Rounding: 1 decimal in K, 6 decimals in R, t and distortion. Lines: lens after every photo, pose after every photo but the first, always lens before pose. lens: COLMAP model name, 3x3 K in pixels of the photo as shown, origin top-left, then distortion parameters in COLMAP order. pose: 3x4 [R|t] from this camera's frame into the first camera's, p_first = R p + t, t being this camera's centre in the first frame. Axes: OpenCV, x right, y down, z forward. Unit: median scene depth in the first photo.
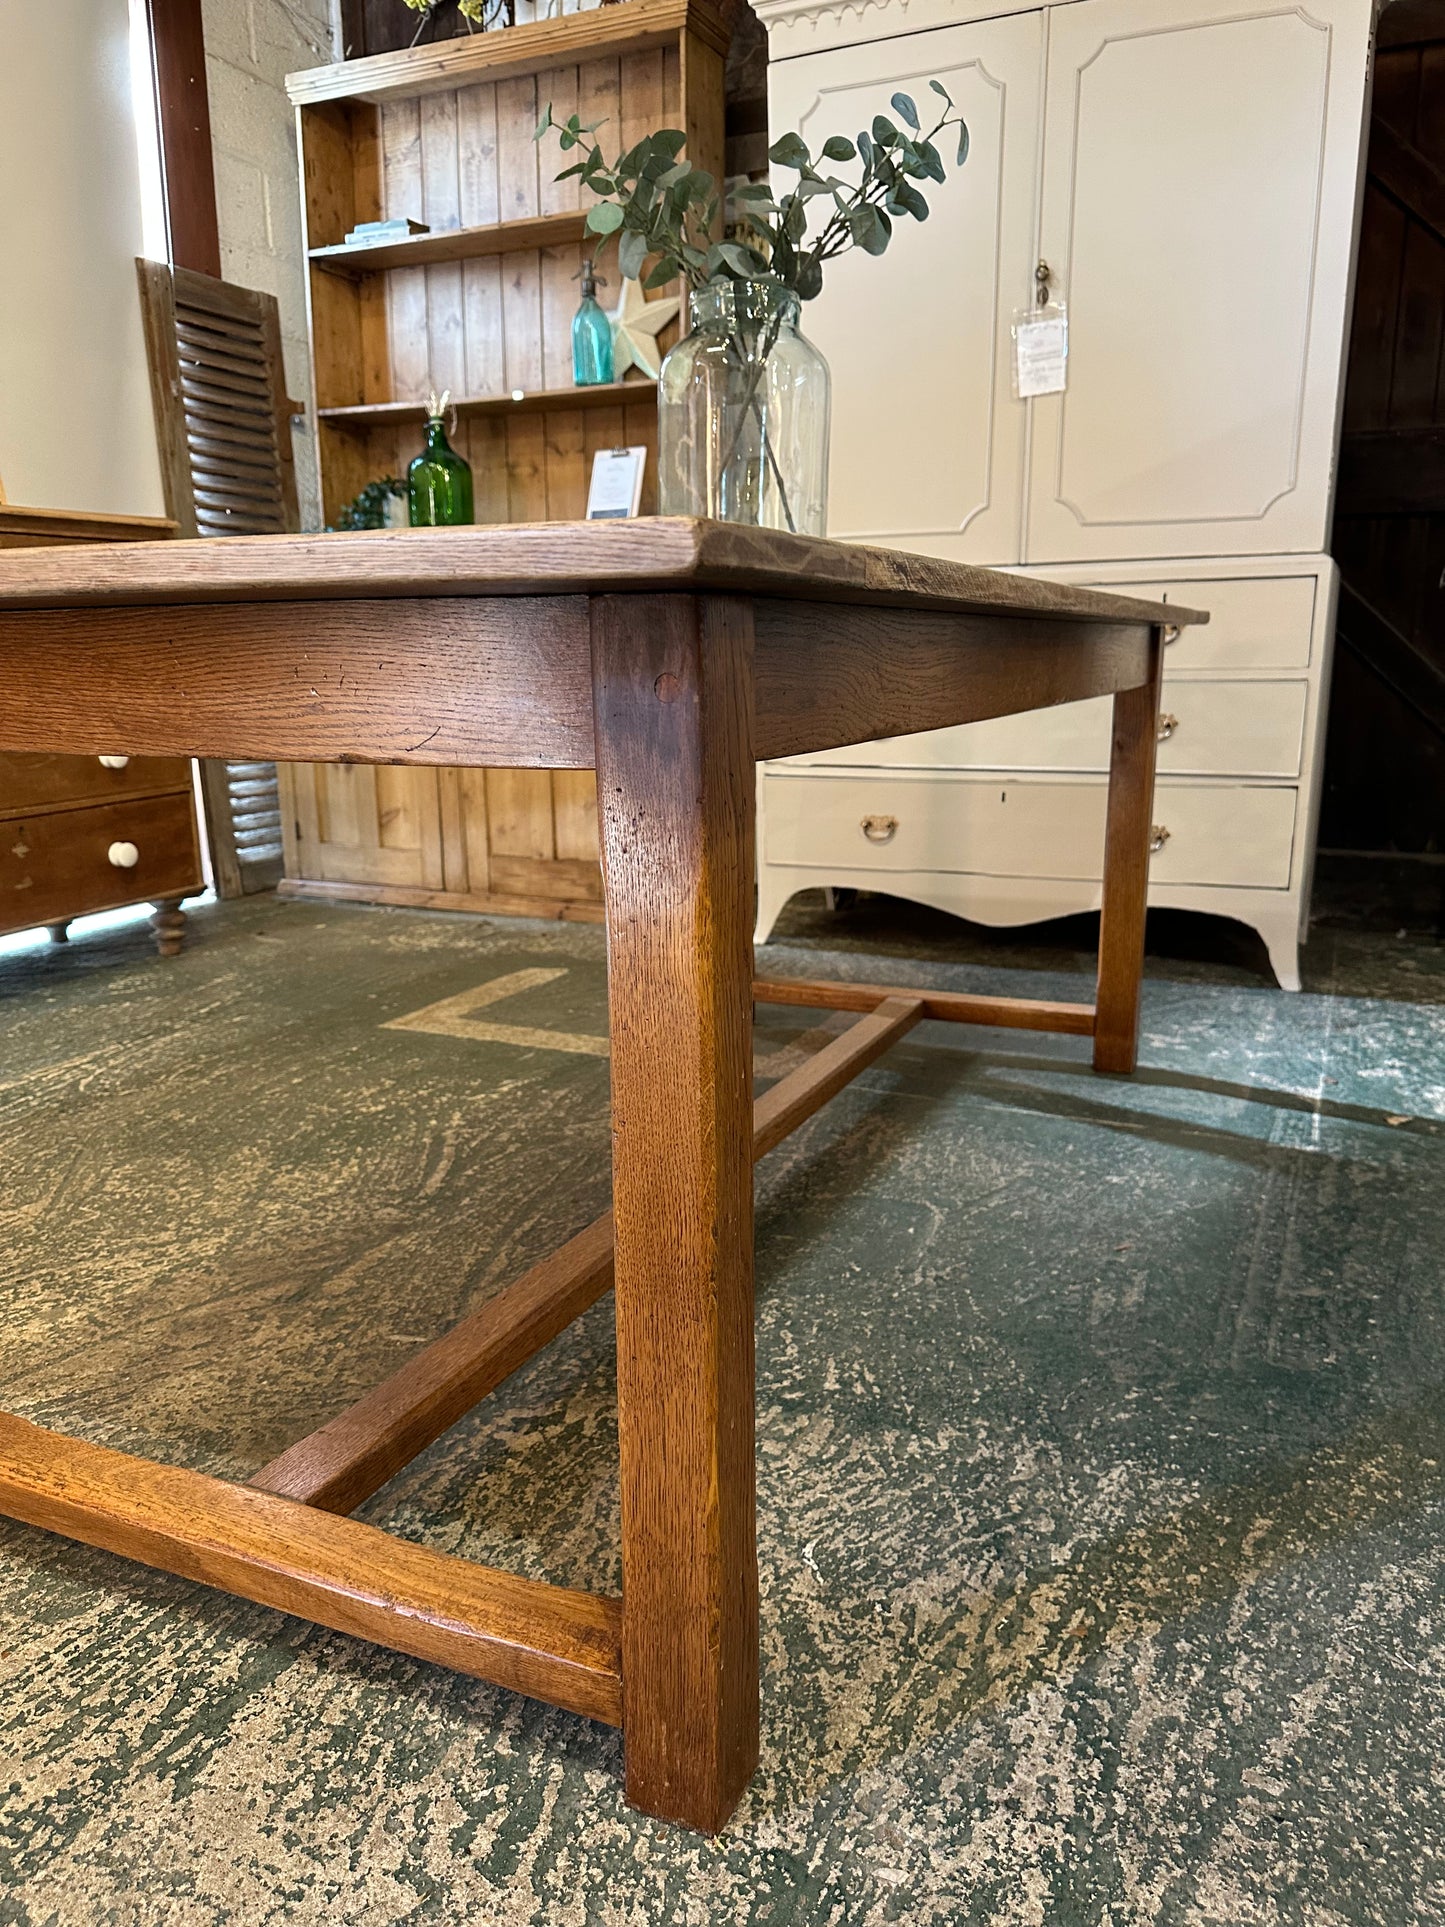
lens RADIAL K [[1377.8, 0, 726.1], [0, 1377.8, 978.5], [0, 0, 1]] dist [-0.003787, -0.006271]
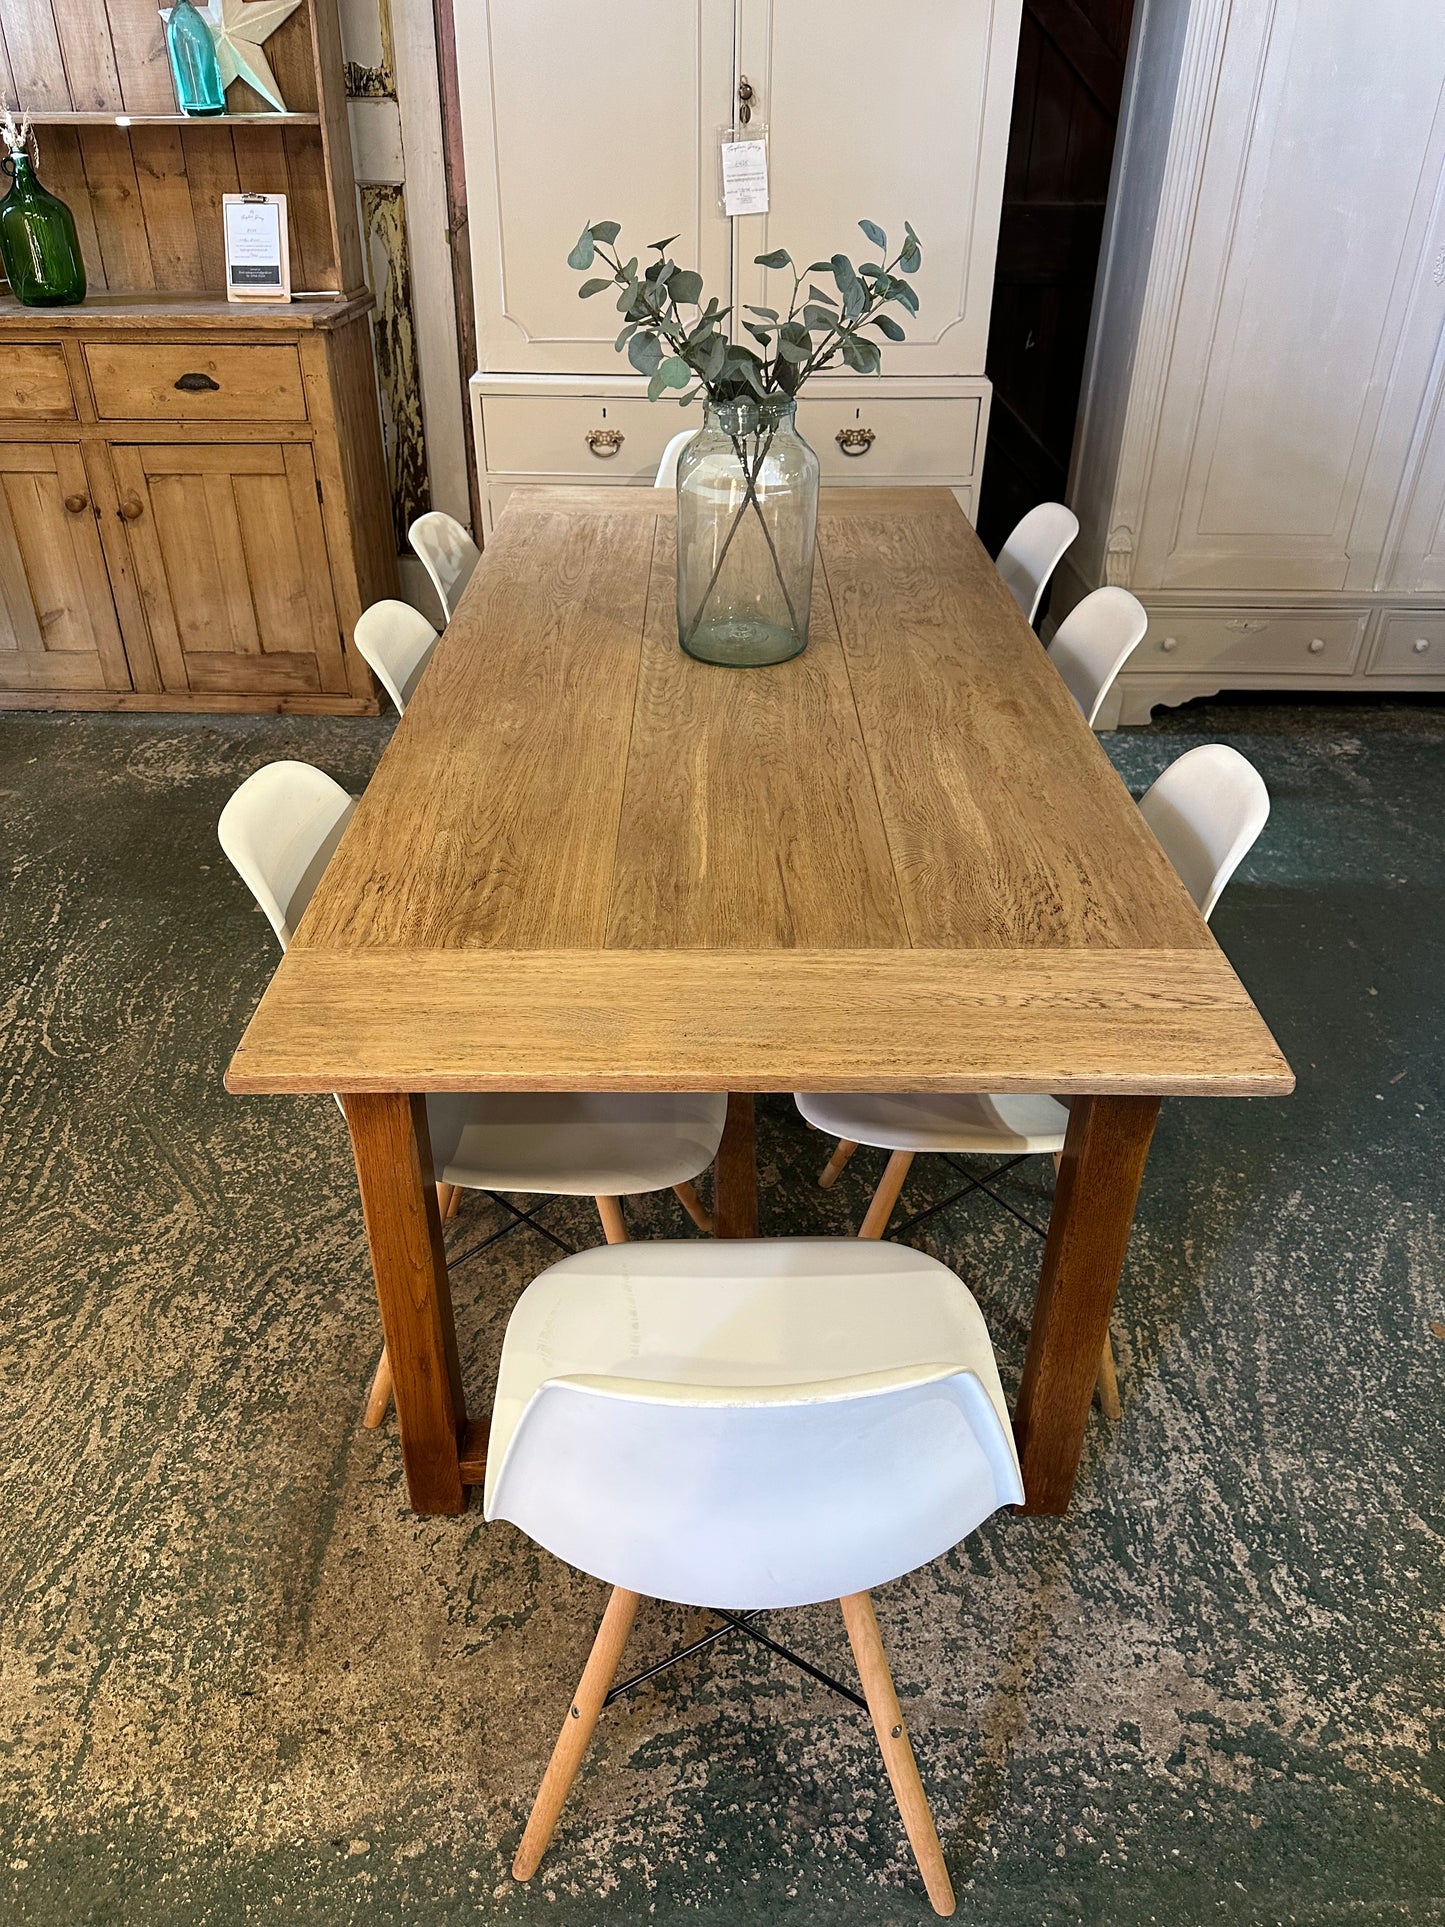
lens RADIAL K [[1369.0, 0, 711.6], [0, 1369.0, 969.2], [0, 0, 1]] dist [0.006252, -0.013547]
pose [[0.912693, -0.210662, 0.350160, -0.814897], [0.084307, 0.935517, 0.343075, -0.676734], [-0.399854, -0.283601, 0.871600, -0.236741]]
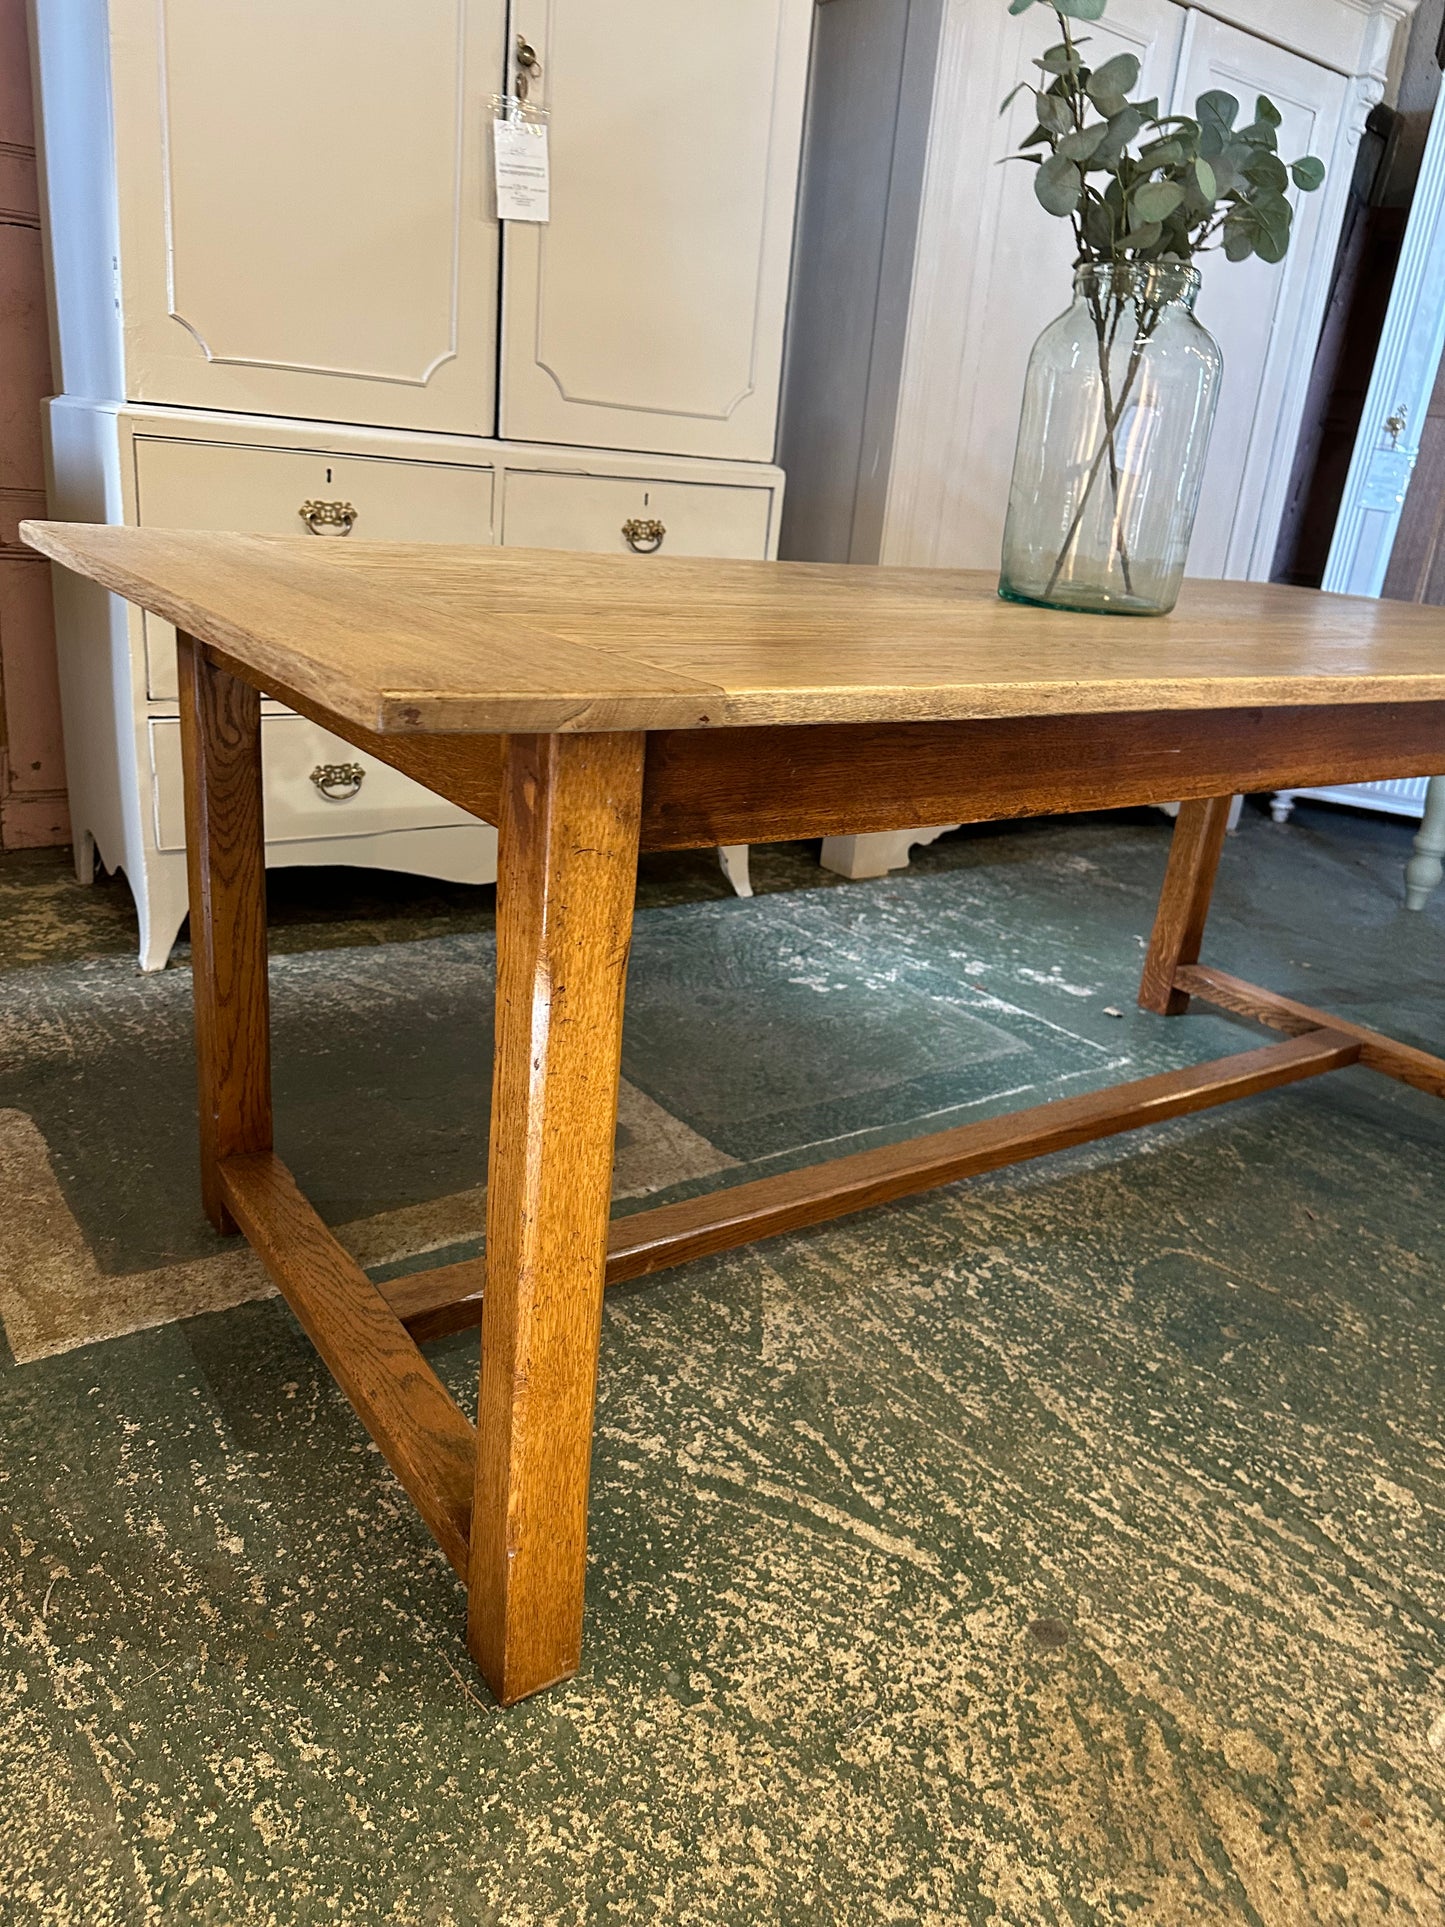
lens RADIAL K [[1368.6, 0, 730.7], [0, 1368.6, 962.0], [0, 0, 1]] dist [0.054679, -0.103391]
pose [[0.490363, -0.248075, 0.835466, -1.326085], [0.111276, 0.968608, 0.222297, -0.488669], [-0.864385, -0.016039, 0.502574, 1.377058]]
